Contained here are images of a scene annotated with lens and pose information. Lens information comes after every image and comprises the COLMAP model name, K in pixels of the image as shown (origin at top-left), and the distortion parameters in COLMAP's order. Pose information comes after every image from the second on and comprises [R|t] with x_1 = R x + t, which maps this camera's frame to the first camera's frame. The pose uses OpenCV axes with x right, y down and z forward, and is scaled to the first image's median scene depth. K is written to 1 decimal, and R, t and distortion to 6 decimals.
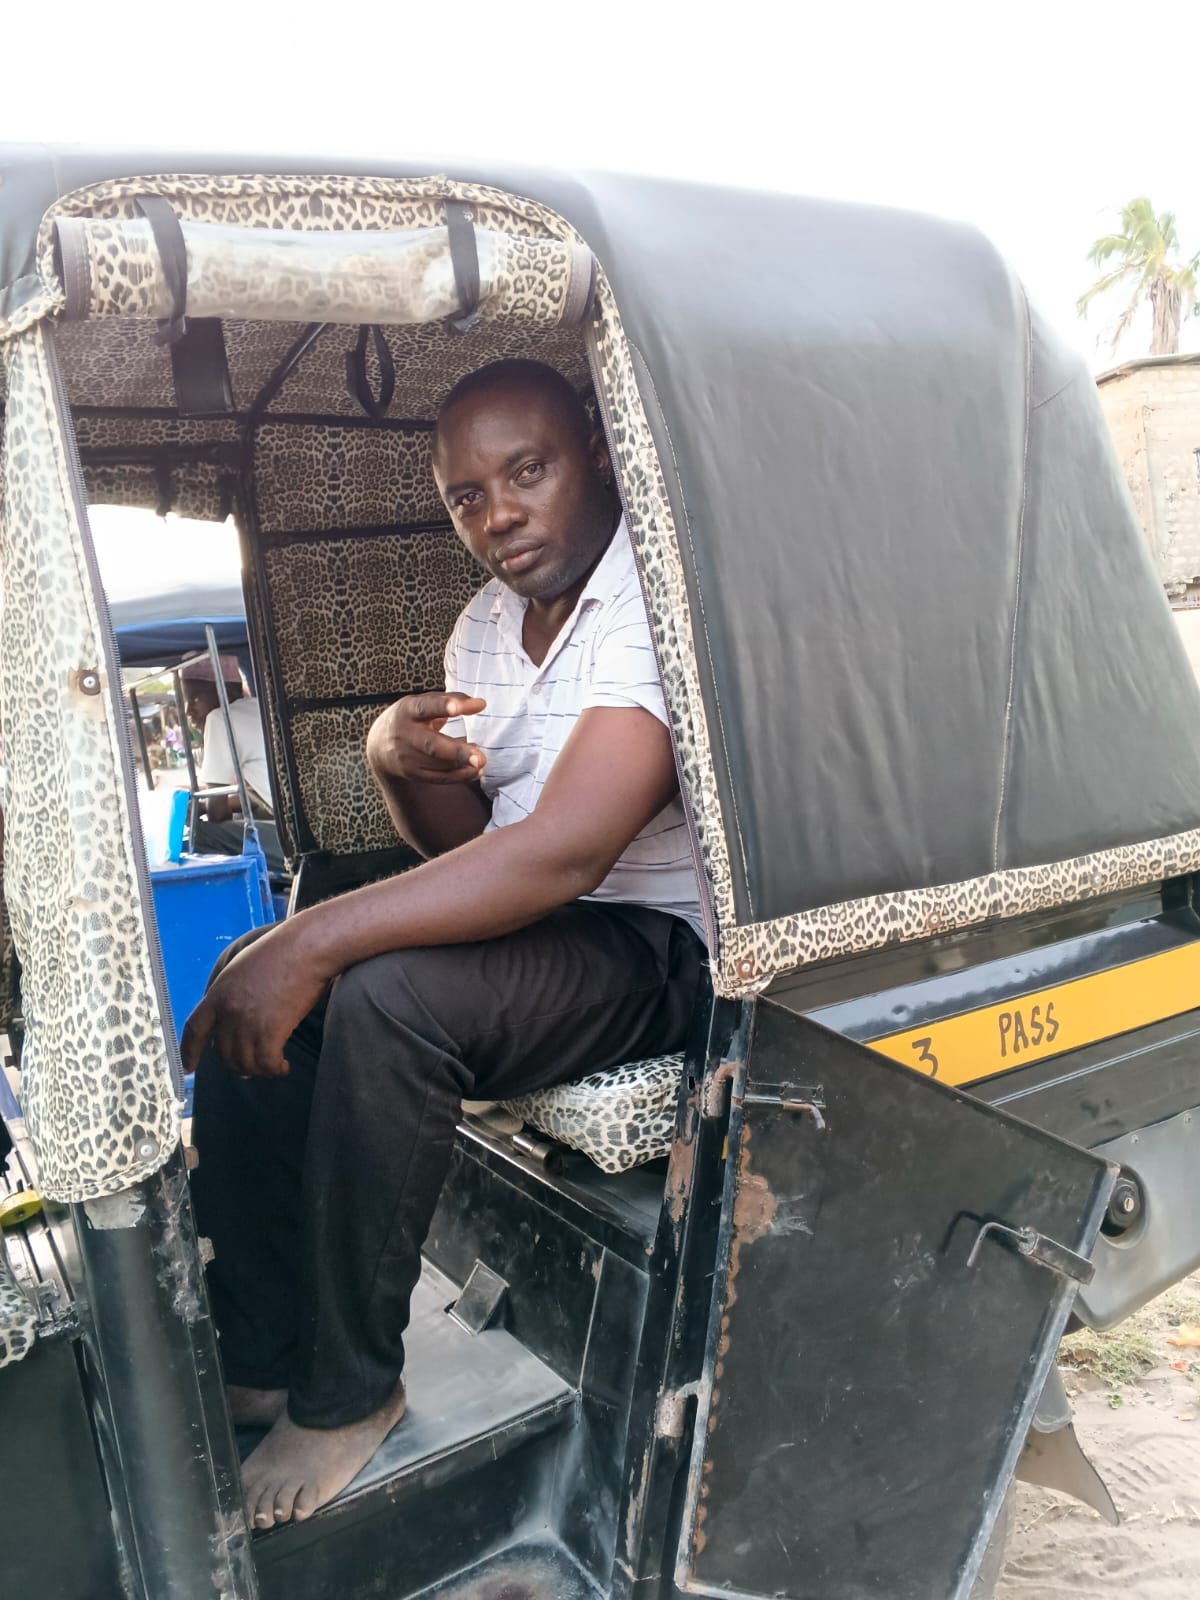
lens RADIAL K [[1306.7, 0, 593.4], [0, 1306.7, 805.5], [0, 0, 1]] dist [0.085410, -0.180109]
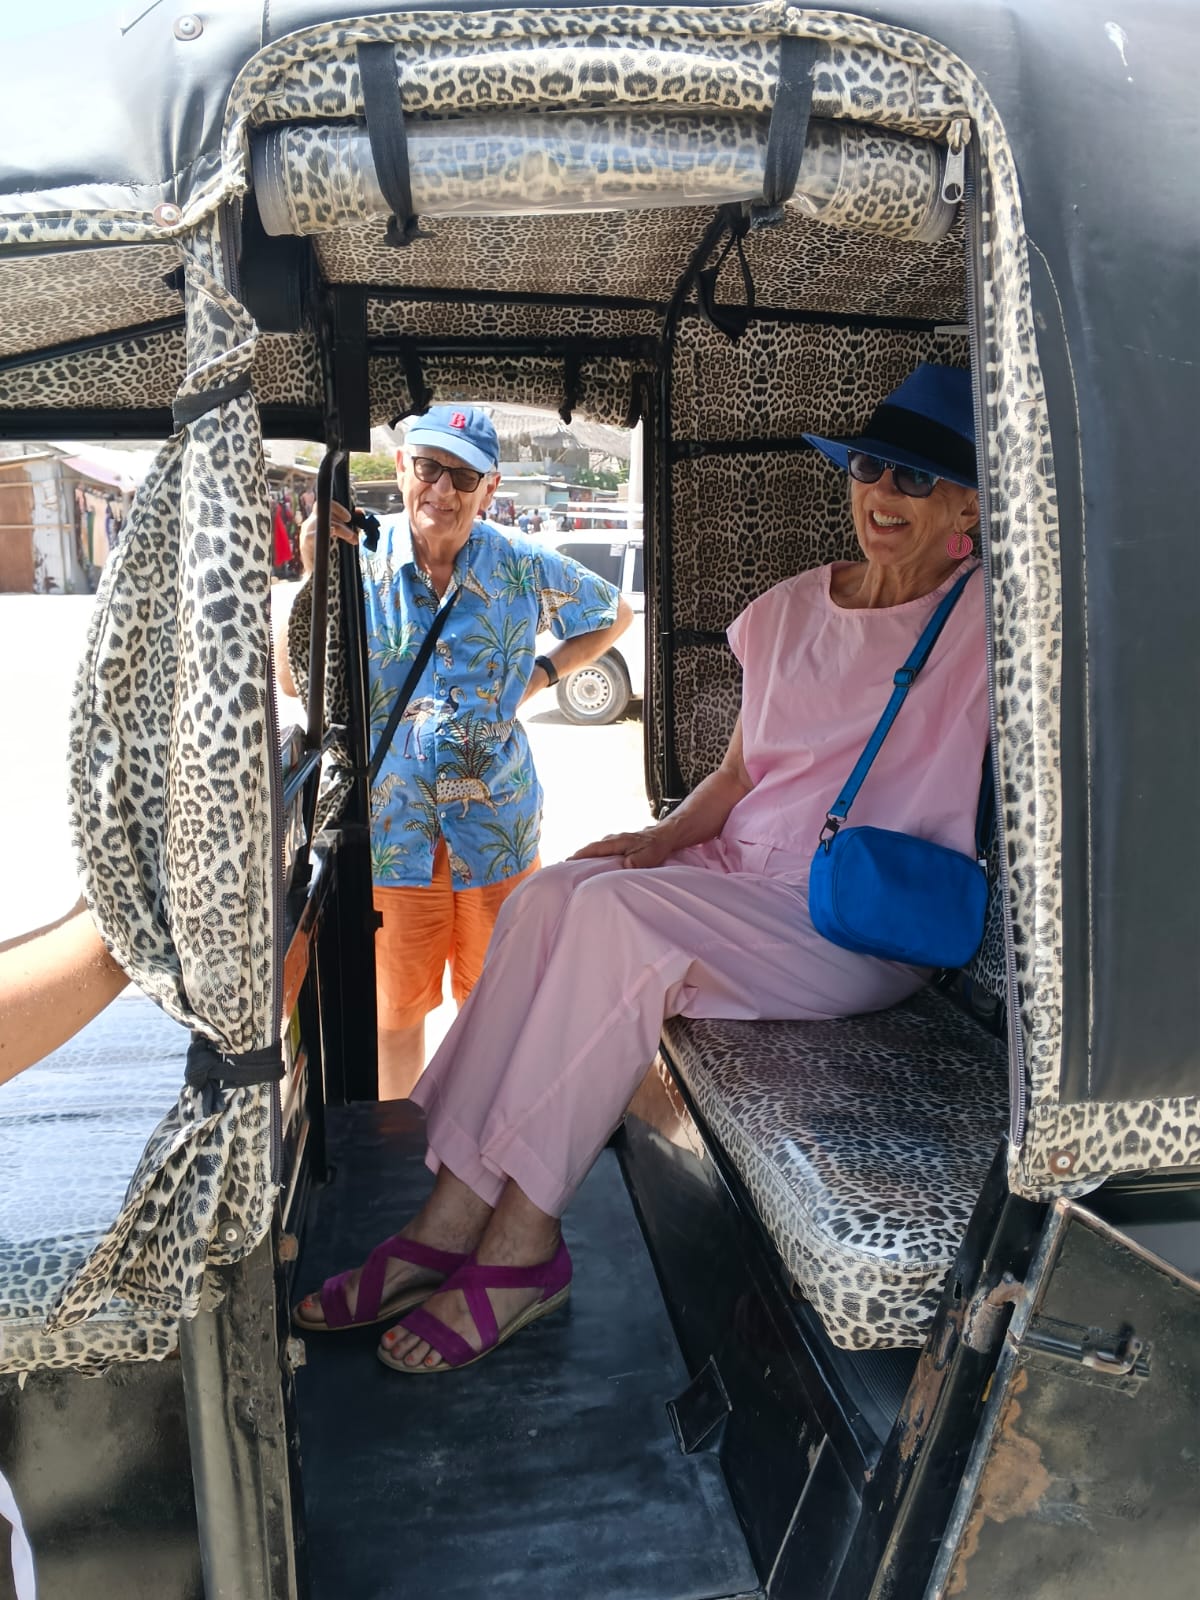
lens RADIAL K [[1306.7, 0, 593.4], [0, 1306.7, 805.5], [0, 0, 1]] dist [0.085410, -0.180109]
pose [[0.921415, 0.167044, -0.350843, 0.100355], [-0.134800, 0.984225, 0.114588, -0.111023], [0.364450, -0.058290, 0.929397, 0.261525]]
